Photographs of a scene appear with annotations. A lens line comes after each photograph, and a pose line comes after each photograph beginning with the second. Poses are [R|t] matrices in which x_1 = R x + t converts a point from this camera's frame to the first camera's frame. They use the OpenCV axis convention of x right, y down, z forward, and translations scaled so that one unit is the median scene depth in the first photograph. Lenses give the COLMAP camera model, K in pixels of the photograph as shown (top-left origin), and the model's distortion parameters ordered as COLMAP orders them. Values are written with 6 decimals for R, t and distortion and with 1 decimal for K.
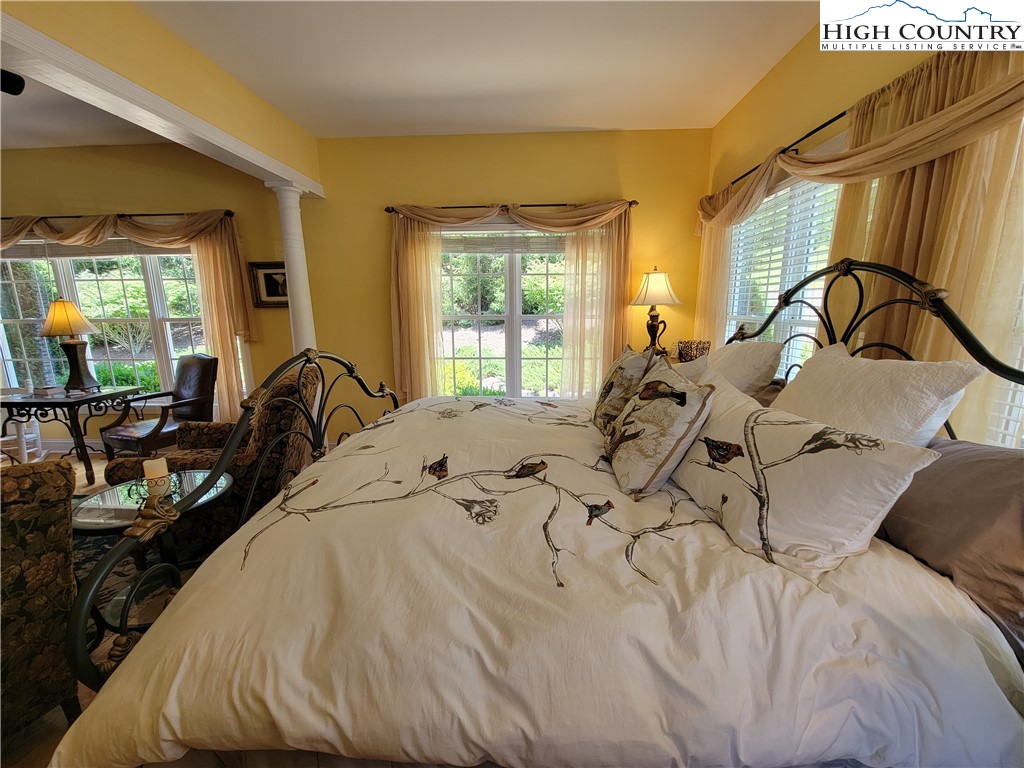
lens RADIAL K [[418.0, 0, 517.7], [0, 418.0, 387.1], [0, 0, 1]] dist [-0.003914, -0.000196]
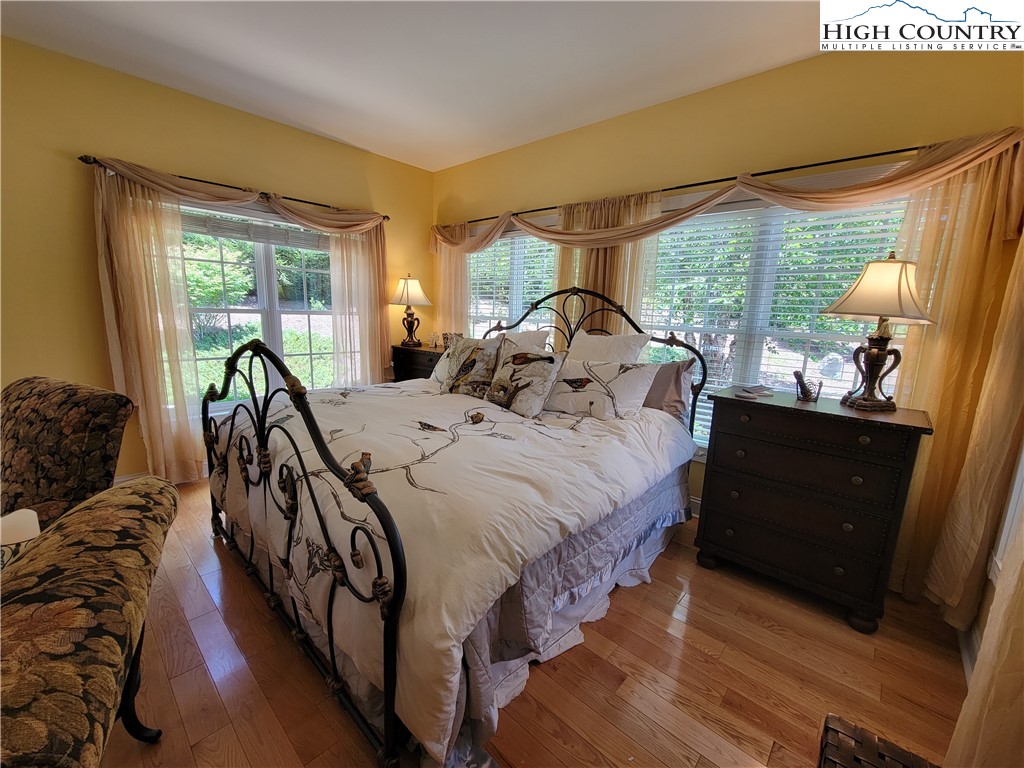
lens RADIAL K [[418.0, 0, 517.7], [0, 418.0, 387.1], [0, 0, 1]] dist [-0.003914, -0.000196]
pose [[0.639004, -0.109084, 0.761429, -0.749606], [0.109072, 0.992741, 0.050687, 0.025639], [-0.761431, 0.050661, 0.646263, -0.036504]]
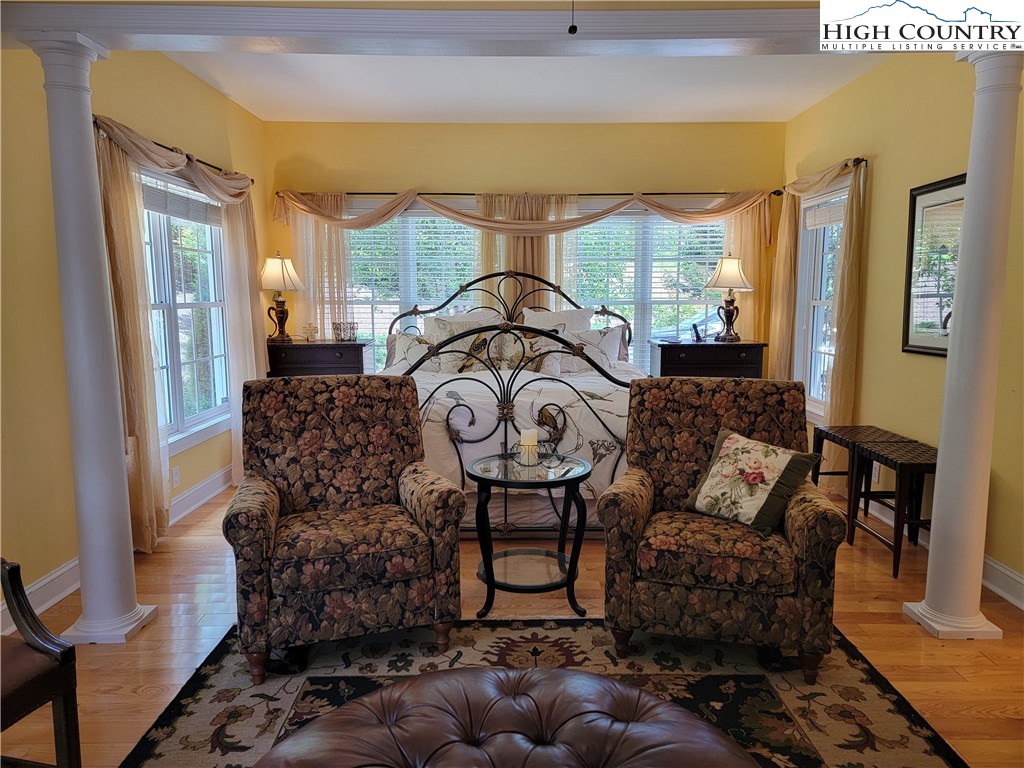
lens RADIAL K [[727.0, 0, 512.0], [0, 727.0, 384.0], [0, 0, 1]] dist [0.039365, -0.002328]
pose [[-0.051362, -0.118734, 0.991597, -2.438880], [0.193568, 0.972895, 0.126521, -0.166825], [-0.979742, 0.198440, -0.026987, 0.970767]]
